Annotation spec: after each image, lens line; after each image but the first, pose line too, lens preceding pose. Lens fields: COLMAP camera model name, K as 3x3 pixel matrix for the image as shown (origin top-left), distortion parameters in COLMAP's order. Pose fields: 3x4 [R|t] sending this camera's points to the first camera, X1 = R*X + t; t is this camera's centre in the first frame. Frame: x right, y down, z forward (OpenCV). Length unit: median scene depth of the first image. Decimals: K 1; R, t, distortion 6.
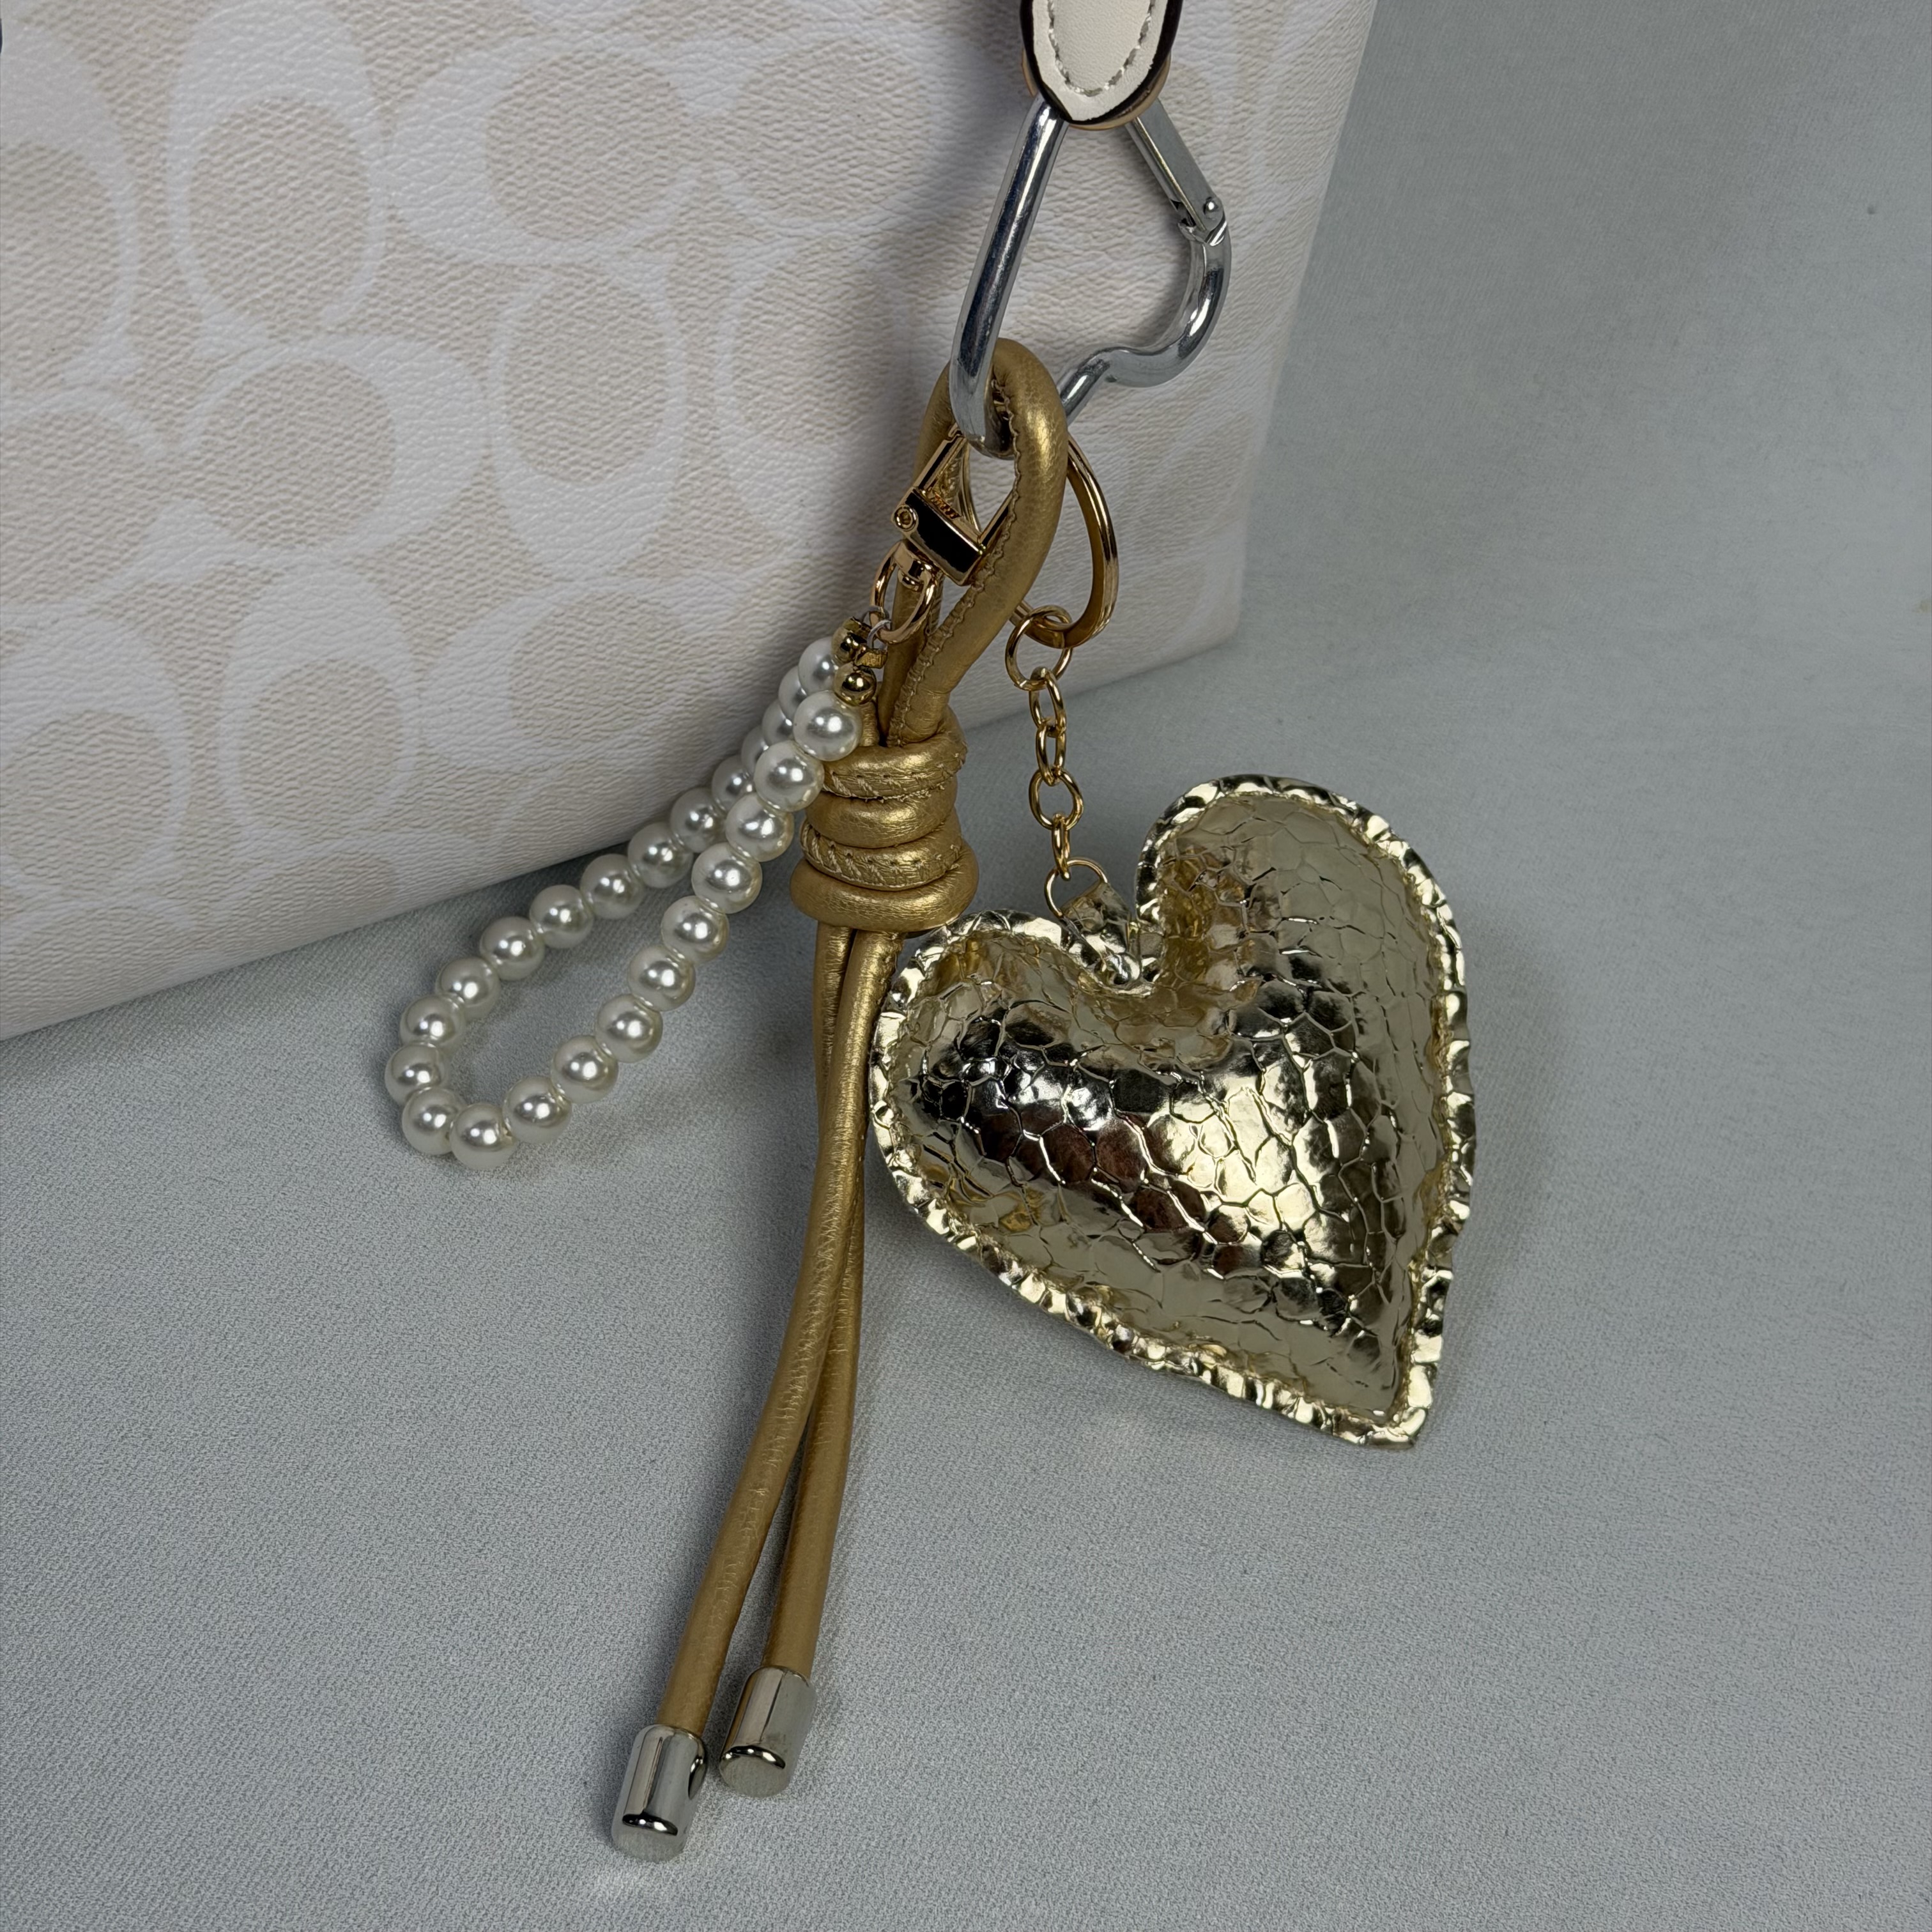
lens RADIAL K [[3627.4, 0, 955.5], [0, 3627.4, 975.9], [0, 0, 1]] dist [0.102056, 0.000000]
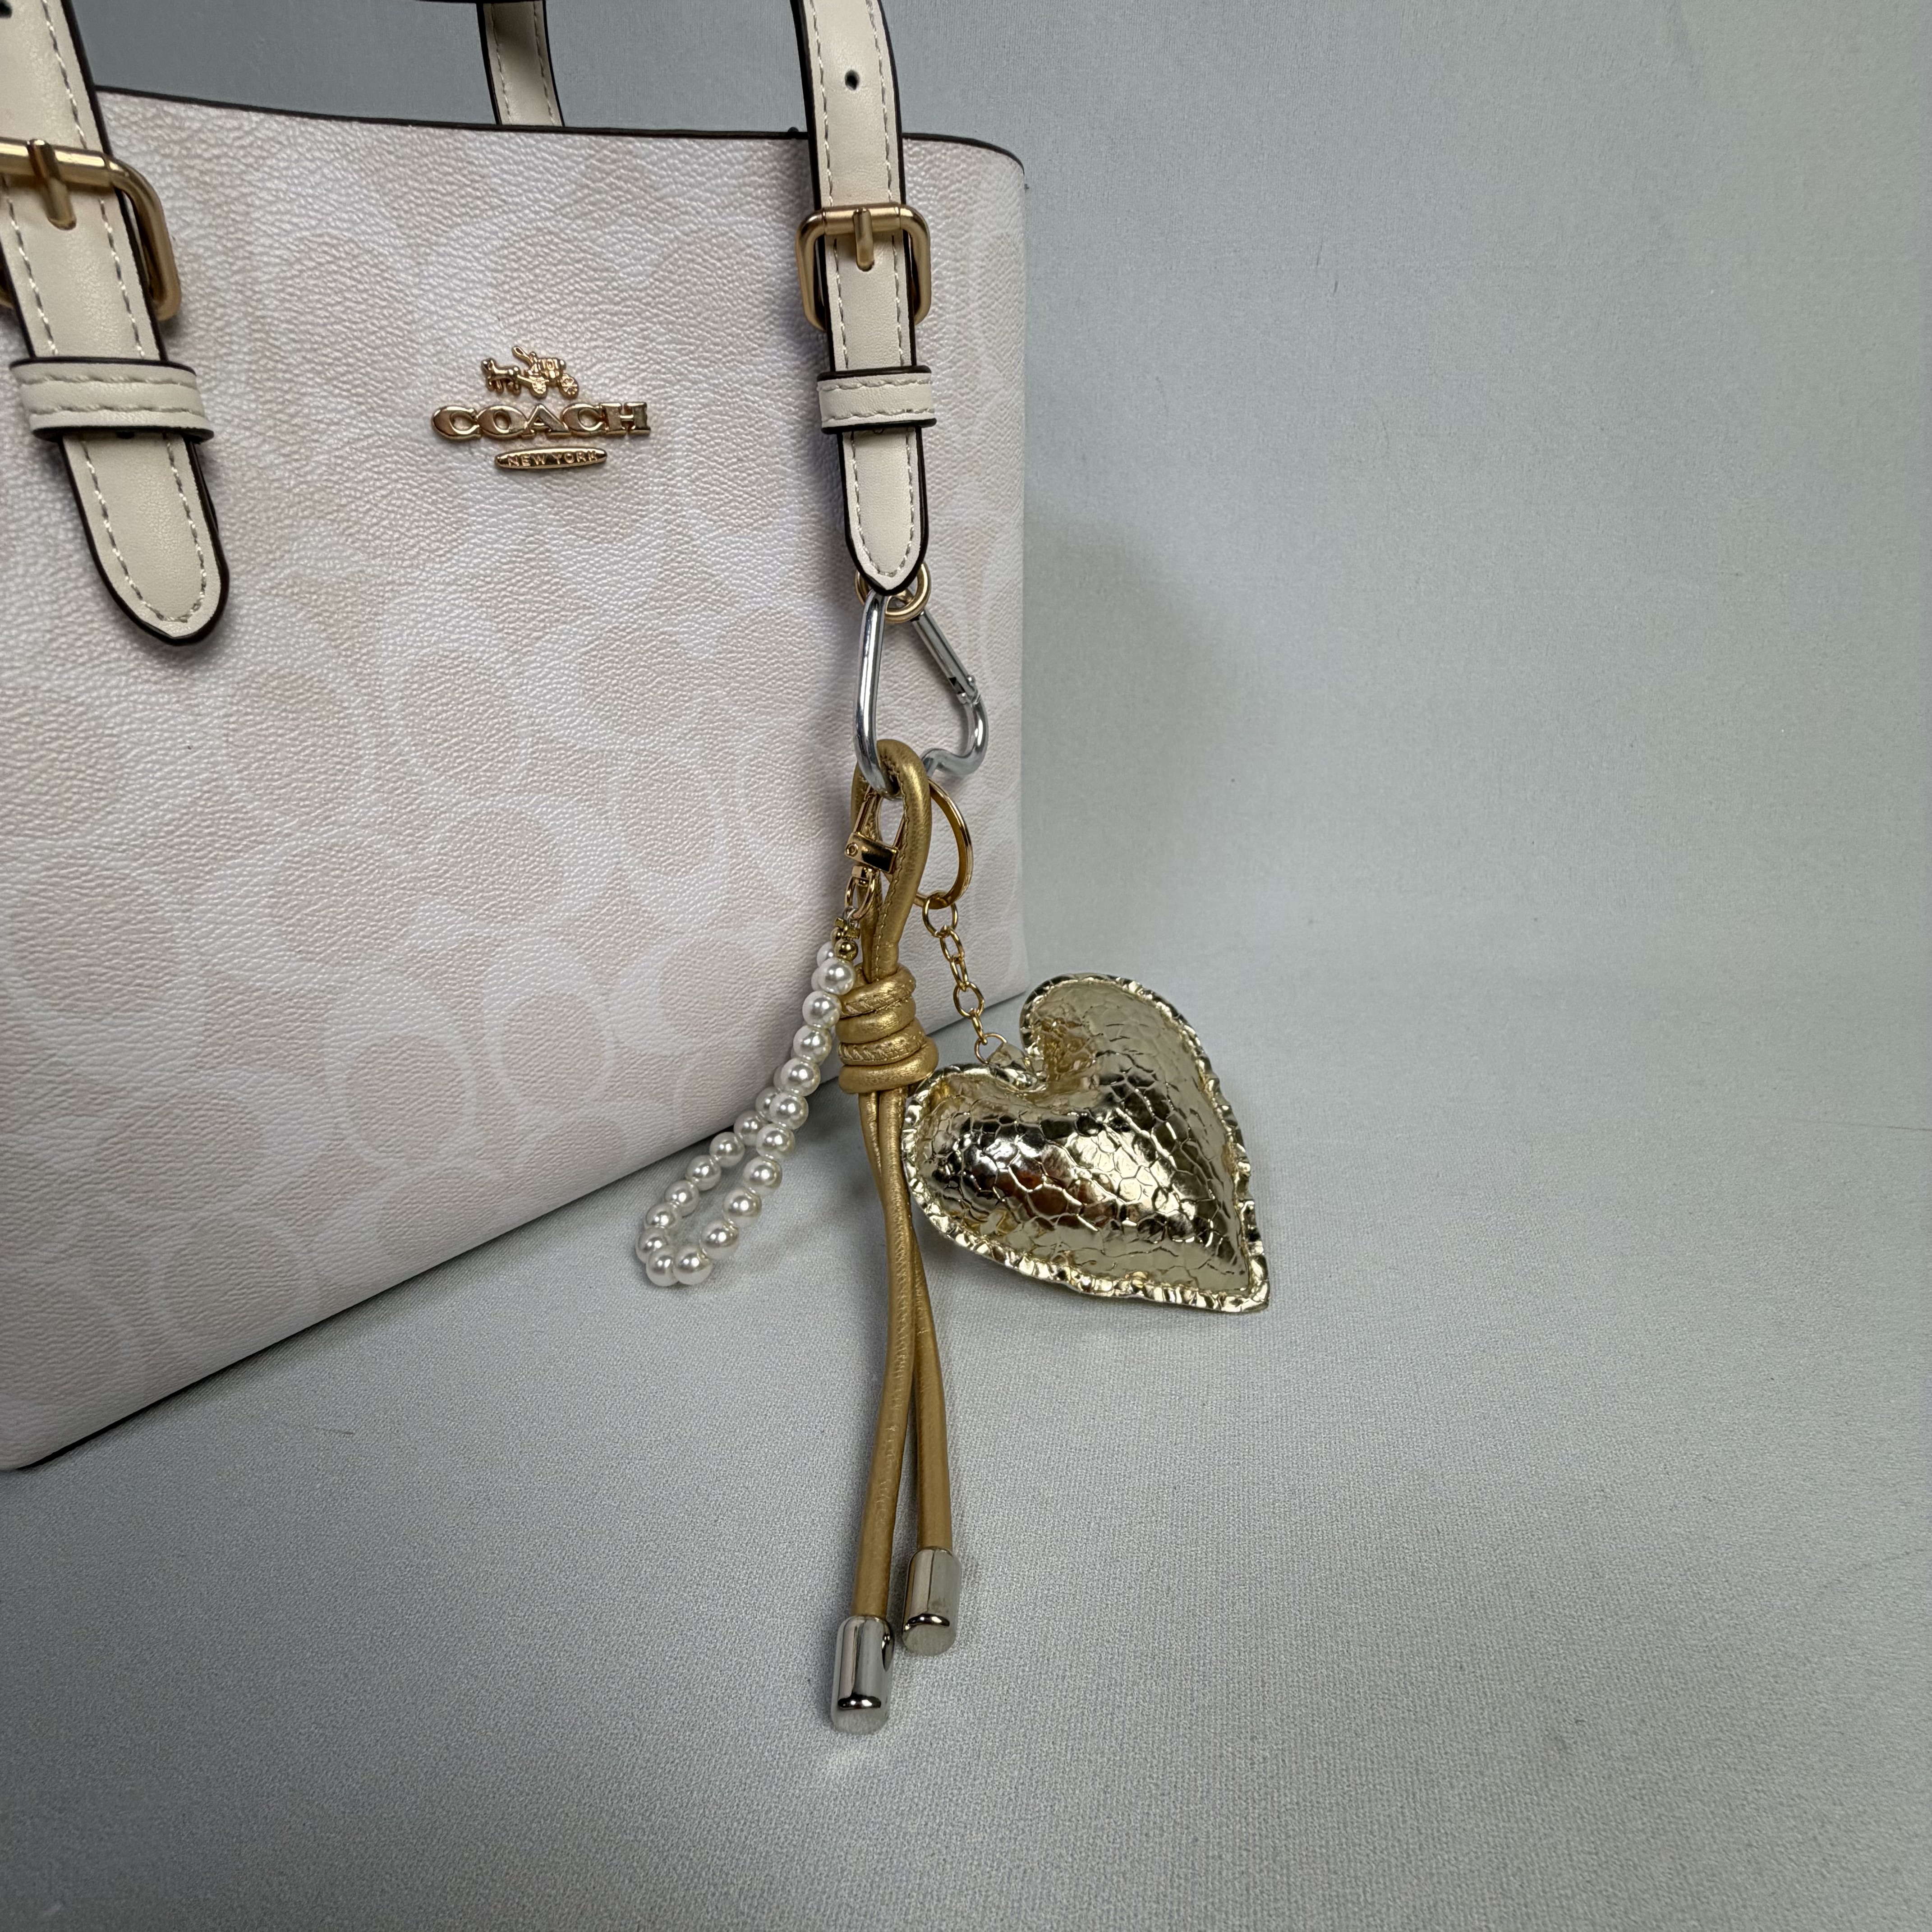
lens RADIAL K [[1023.1, 0, 969.2], [0, 1023.1, 966.2], [0, 0, 1]] dist [-0.002370, 0.001296]
pose [[0.968940, -0.227223, 0.097596, -0.020064], [0.247017, 0.908021, -0.338349, 0.118185], [-0.011738, 0.351948, 0.935946, 0.527063]]
